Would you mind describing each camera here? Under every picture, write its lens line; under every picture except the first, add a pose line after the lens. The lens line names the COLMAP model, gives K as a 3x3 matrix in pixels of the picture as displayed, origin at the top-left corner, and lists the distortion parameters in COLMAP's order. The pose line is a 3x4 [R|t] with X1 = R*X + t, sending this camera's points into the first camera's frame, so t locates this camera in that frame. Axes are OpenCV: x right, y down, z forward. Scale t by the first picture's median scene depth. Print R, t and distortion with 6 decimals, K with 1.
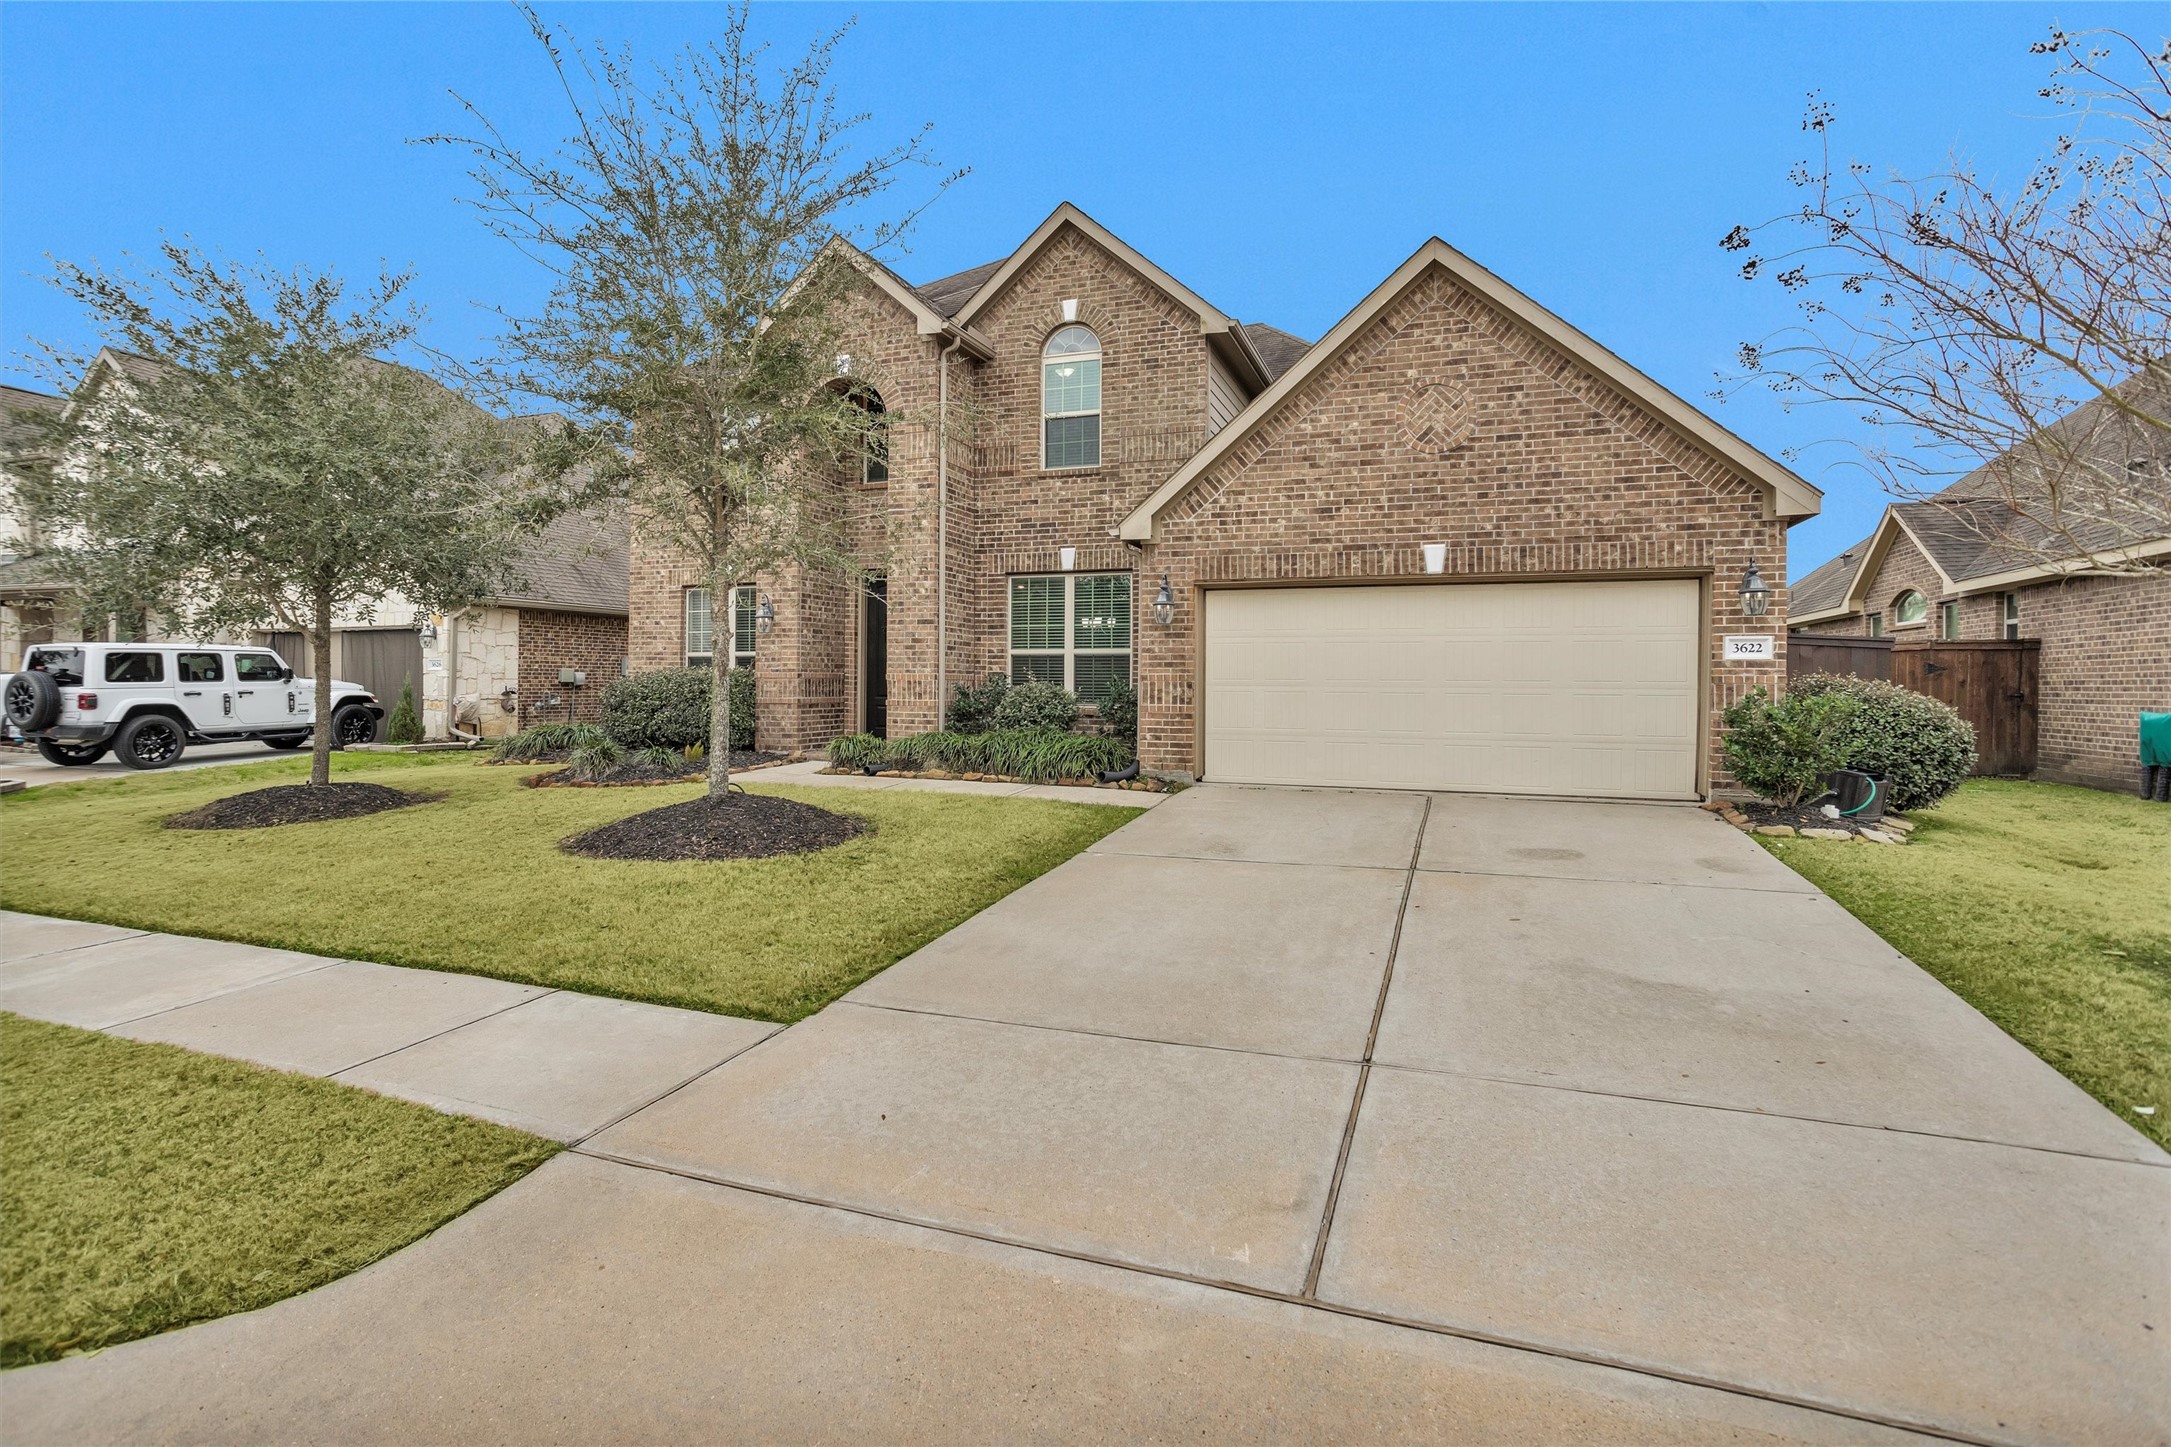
lens RADIAL K [[1045.8, 0, 1065.6], [0, 1045.8, 668.8], [0, 0, 1]] dist [-0.072957, 0.054428]
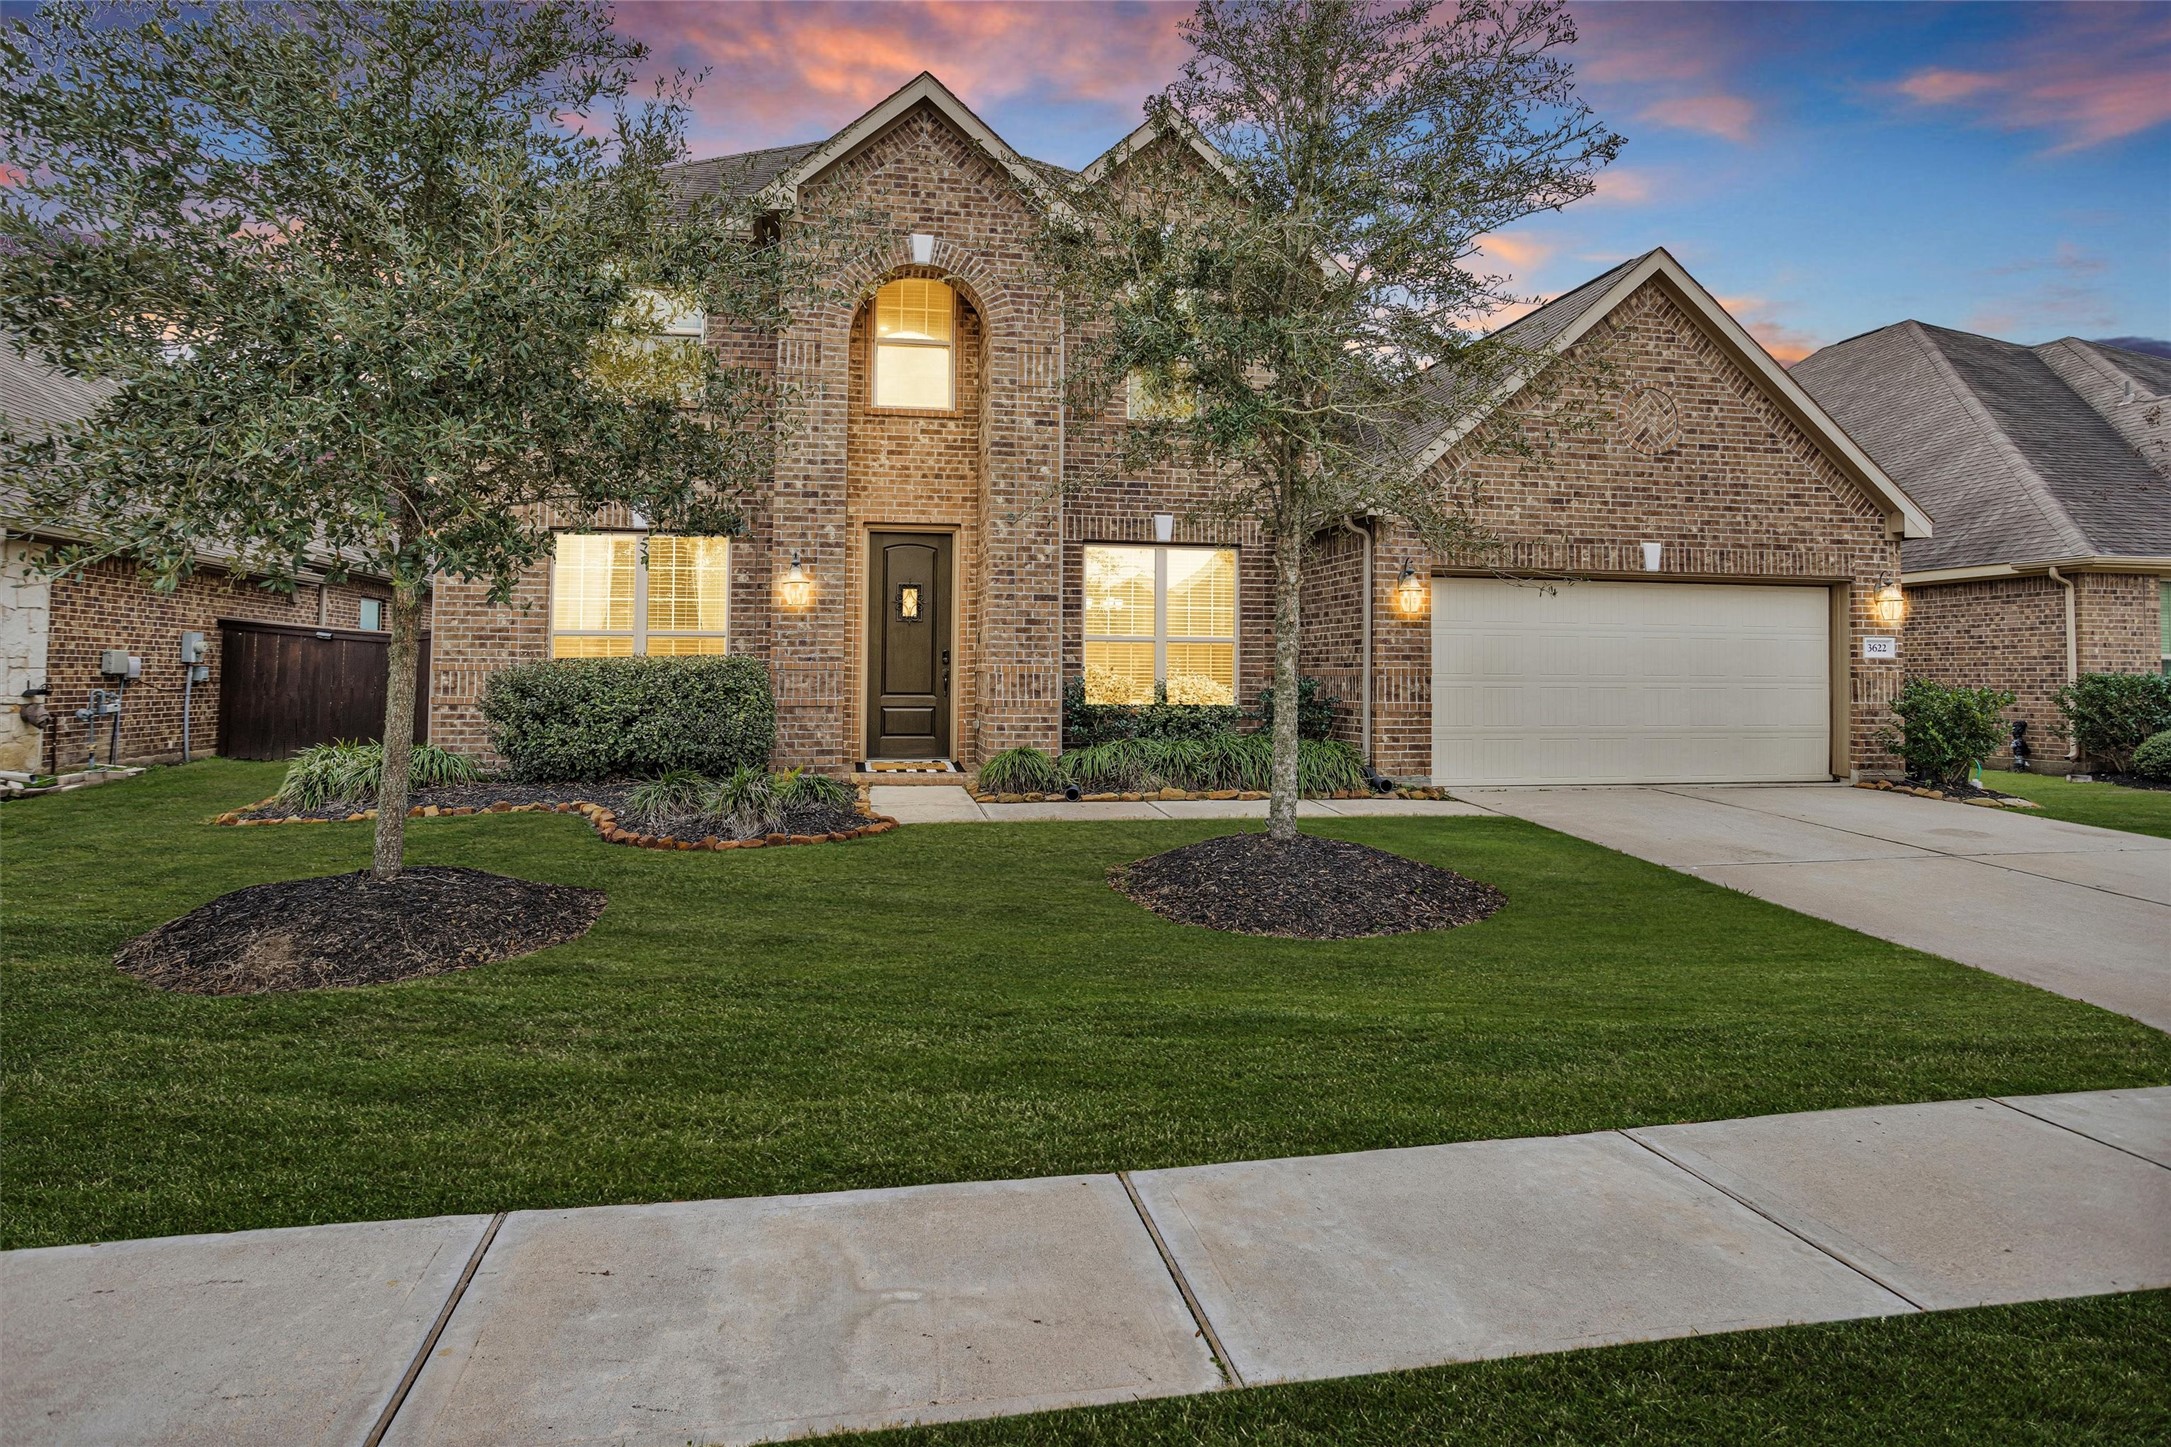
lens RADIAL K [[1203.4, 0, 1058.9], [0, 1203.4, 615.0], [0, 0, 1]] dist [-0.062627, 0.054518]
pose [[0.852935, 0.027173, 0.521310, -0.760462], [-0.008845, 0.999253, -0.037615, 0.001028], [-0.521943, 0.027473, 0.852538, 0.303106]]
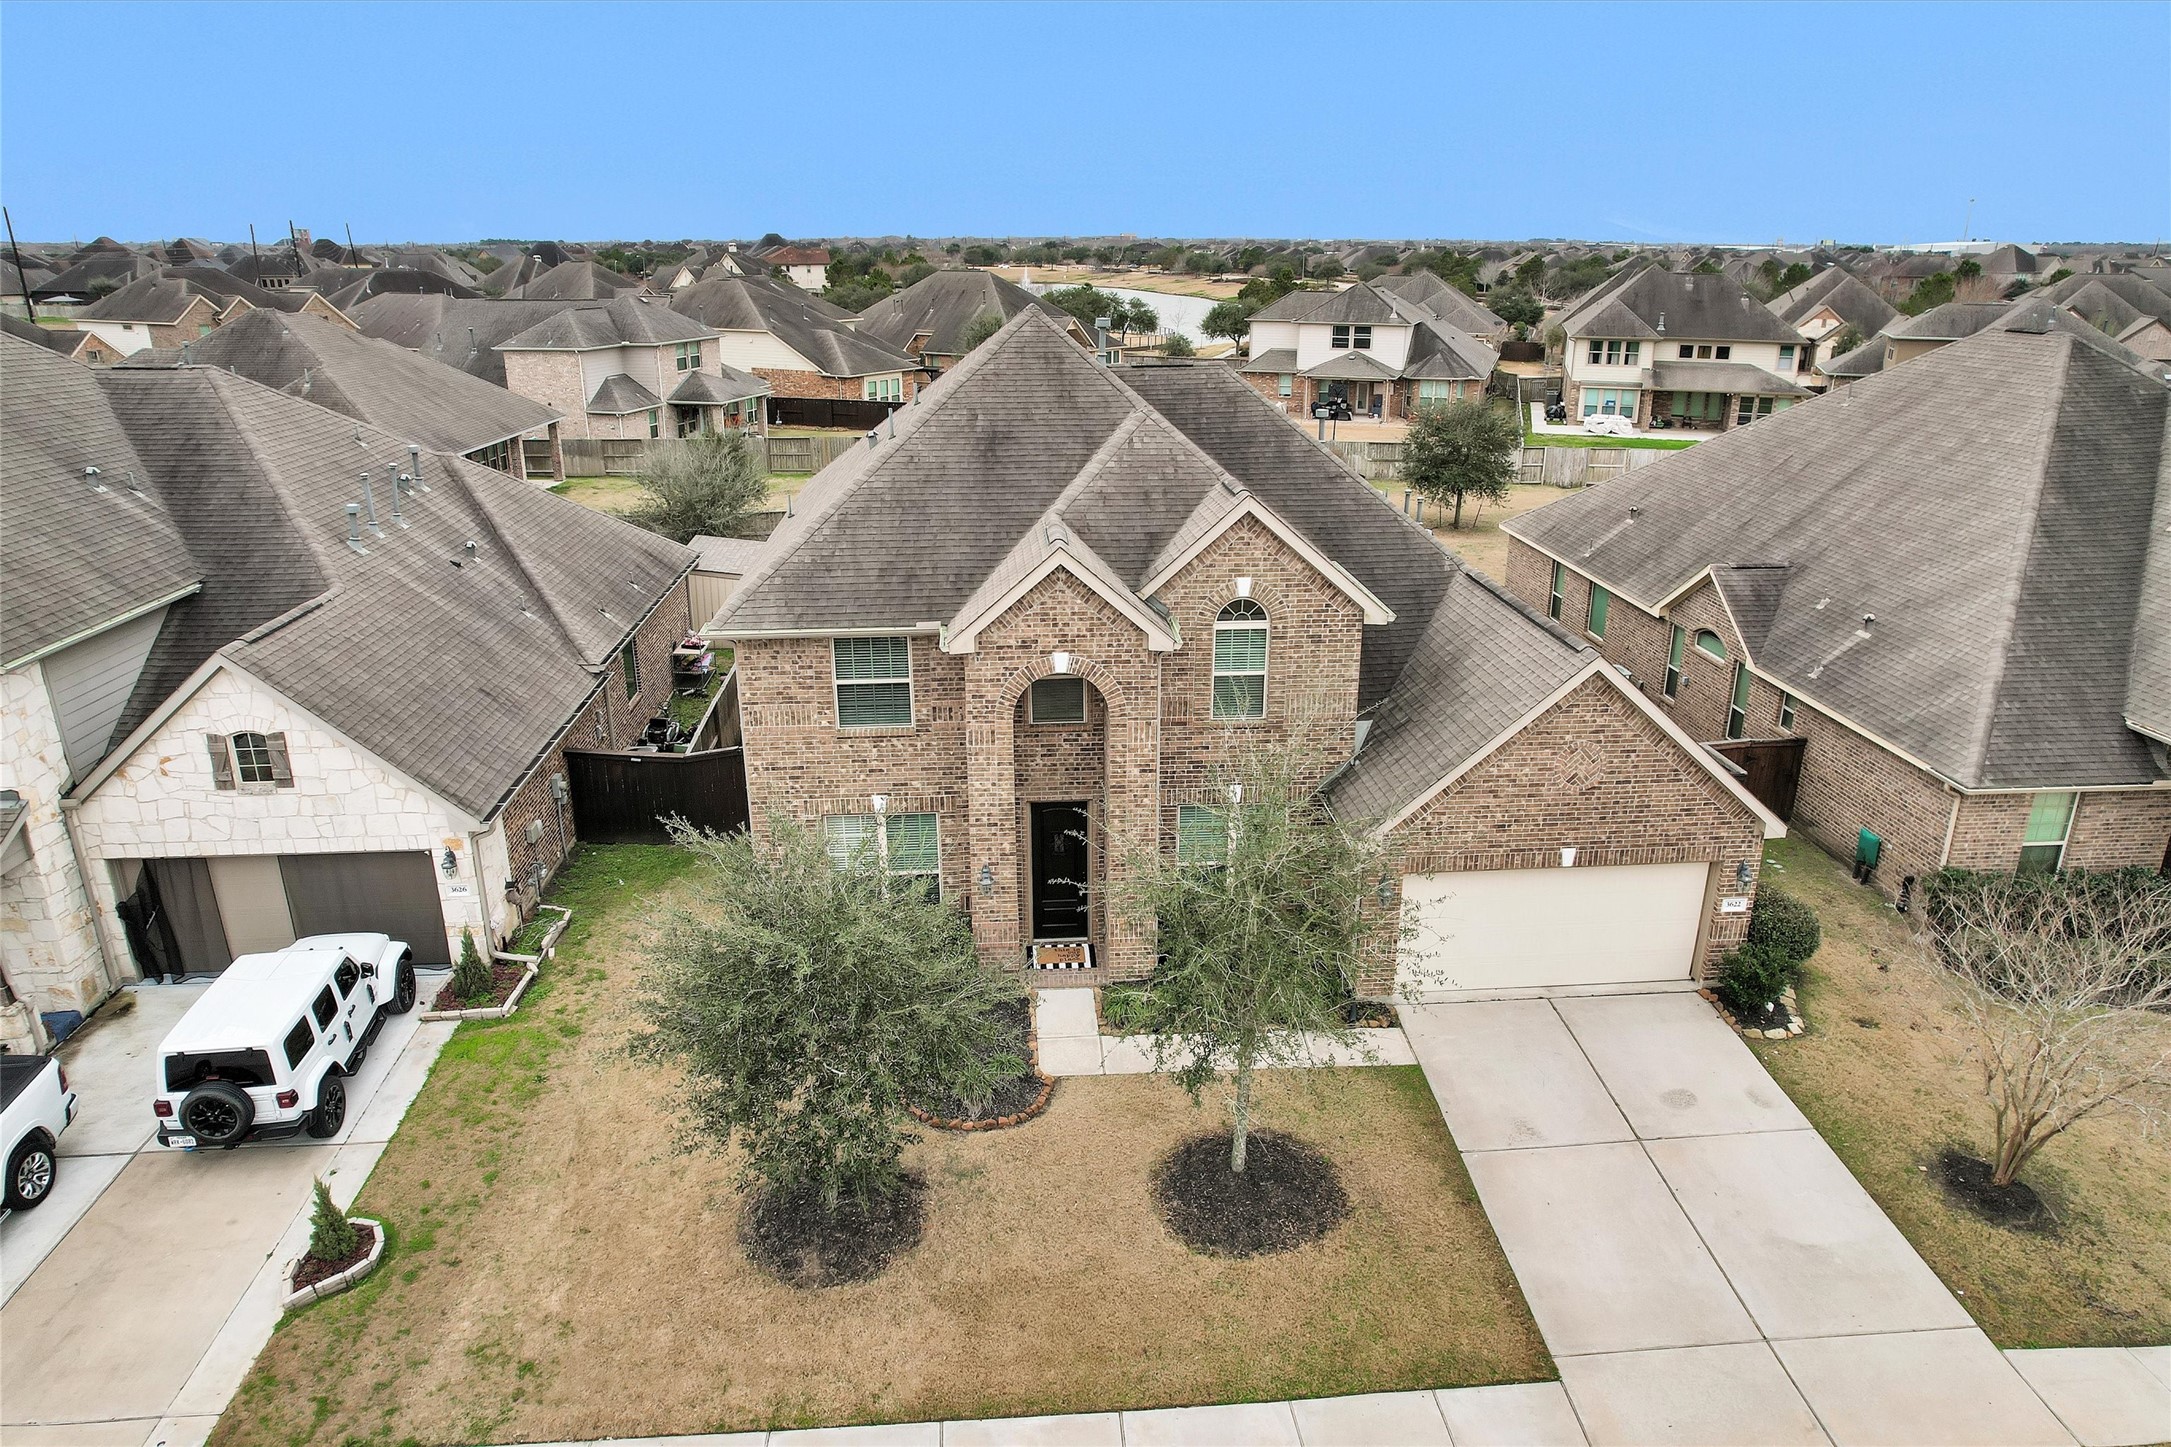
lens RADIAL K [[1399.0, 0, 1085.5], [0, 1399.0, 723.5], [0, 0, 1]] dist [-0.073194, 0.067314]
pose [[0.906217, -0.147192, 0.396366, -1.028329], [0.002730, 0.939466, 0.342632, -0.968768], [-0.422805, -0.309417, 0.851761, -0.339419]]
